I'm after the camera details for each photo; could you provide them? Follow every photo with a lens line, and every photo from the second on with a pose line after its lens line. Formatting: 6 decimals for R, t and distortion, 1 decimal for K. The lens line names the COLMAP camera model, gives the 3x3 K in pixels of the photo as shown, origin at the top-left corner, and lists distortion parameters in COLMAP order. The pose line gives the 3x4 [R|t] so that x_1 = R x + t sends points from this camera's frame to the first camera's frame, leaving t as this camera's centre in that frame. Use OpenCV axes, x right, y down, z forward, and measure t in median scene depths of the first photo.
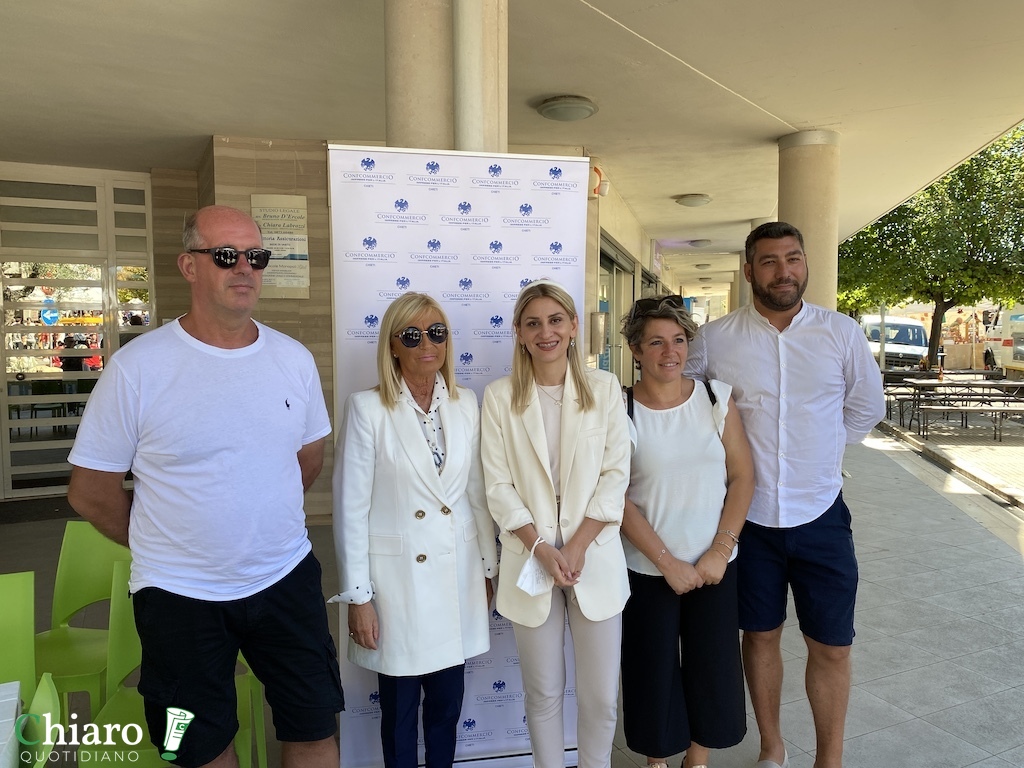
lens RADIAL K [[782.7, 0, 512.0], [0, 782.7, 384.0], [0, 0, 1]] dist [0.029478, -0.011816]
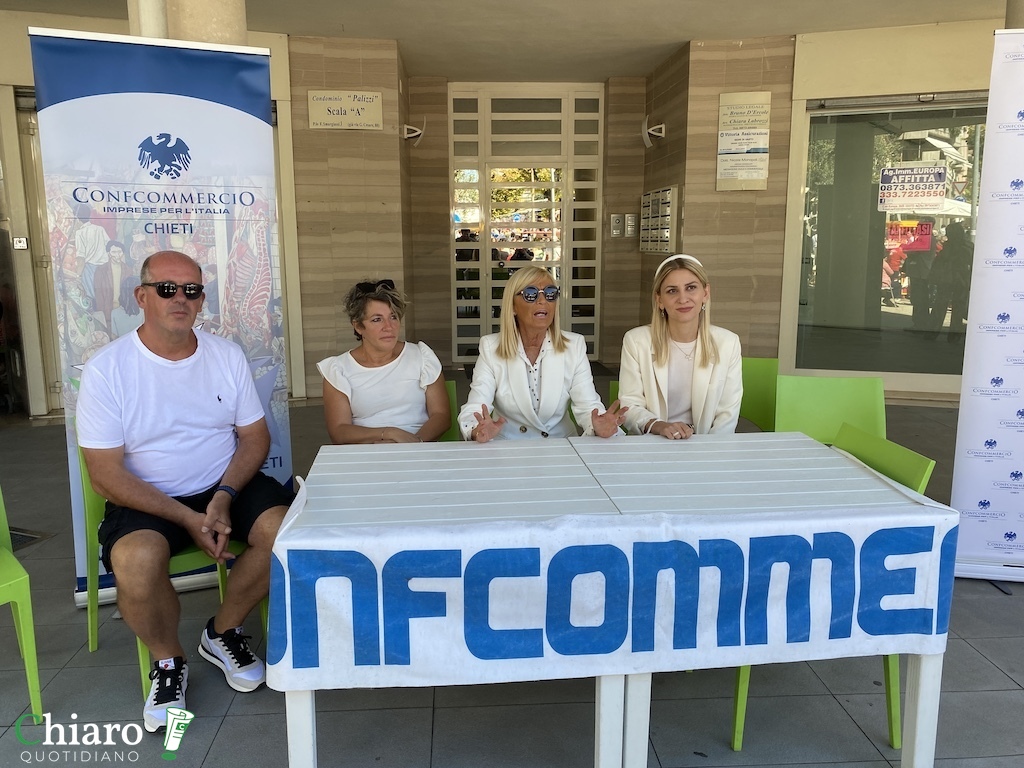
lens RADIAL K [[790.9, 0, 499.4], [0, 790.9, 373.0], [0, 0, 1]] dist [0.020002, -0.006504]
pose [[0.922701, 0.062322, -0.380446, -0.168537], [-0.024447, 0.994320, 0.103589, 0.037554], [0.384741, -0.086281, 0.918983, -0.162915]]
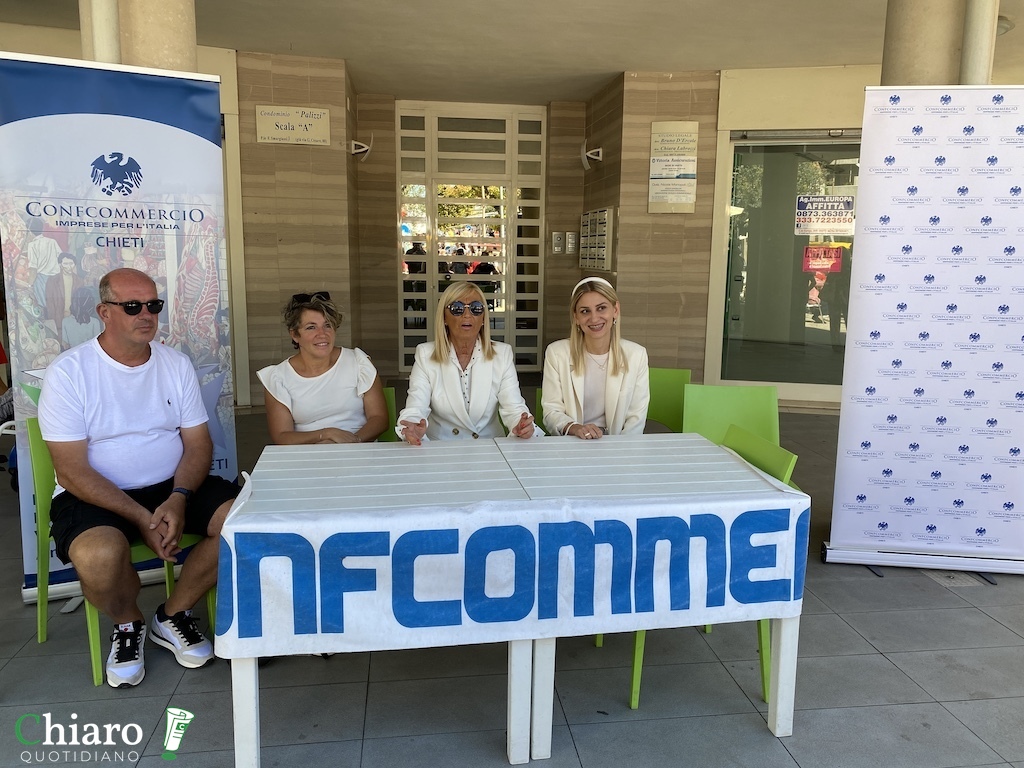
lens RADIAL K [[789.2, 0, 517.6], [0, 789.2, 377.6], [0, 0, 1]] dist [0.025276, -0.011670]
pose [[0.951257, 0.064446, -0.301591, -0.140659], [-0.038167, 0.995005, 0.092235, 0.034895], [0.306029, -0.076229, 0.948965, -0.201533]]
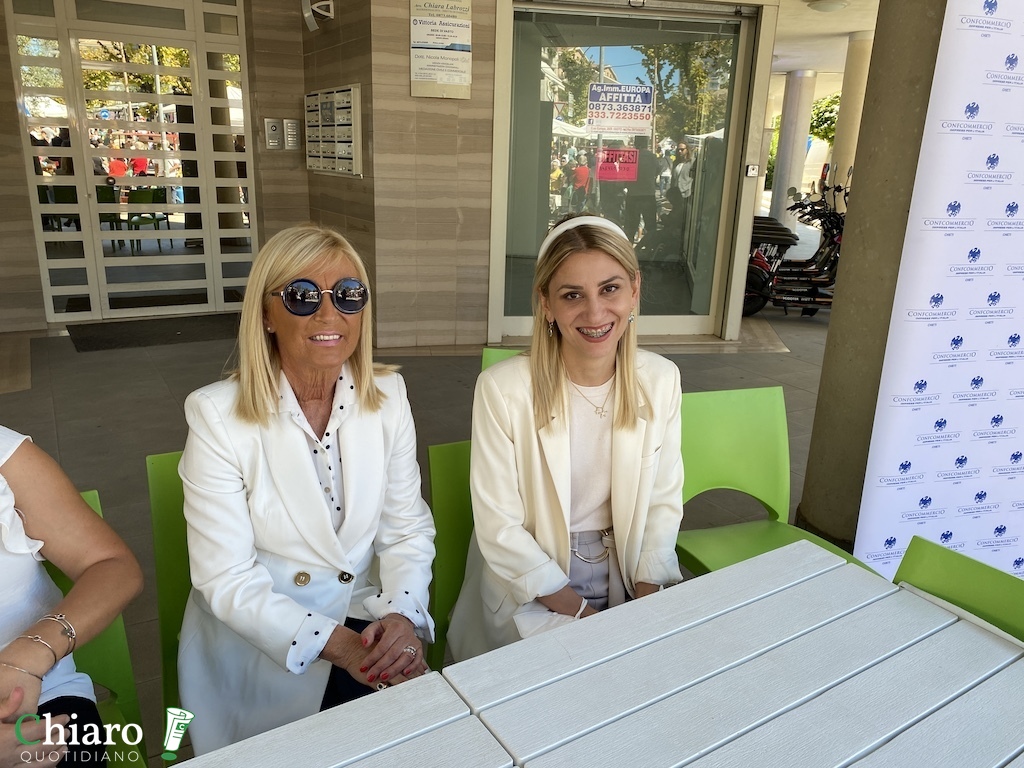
lens RADIAL K [[811.9, 0, 495.0], [0, 811.9, 391.9], [0, 0, 1]] dist [0.007746, -0.000315]
pose [[0.997308, 0.016986, 0.071327, -0.292453], [-0.031901, 0.976419, 0.213516, 0.014865], [-0.066018, -0.215216, 0.974332, 0.050720]]
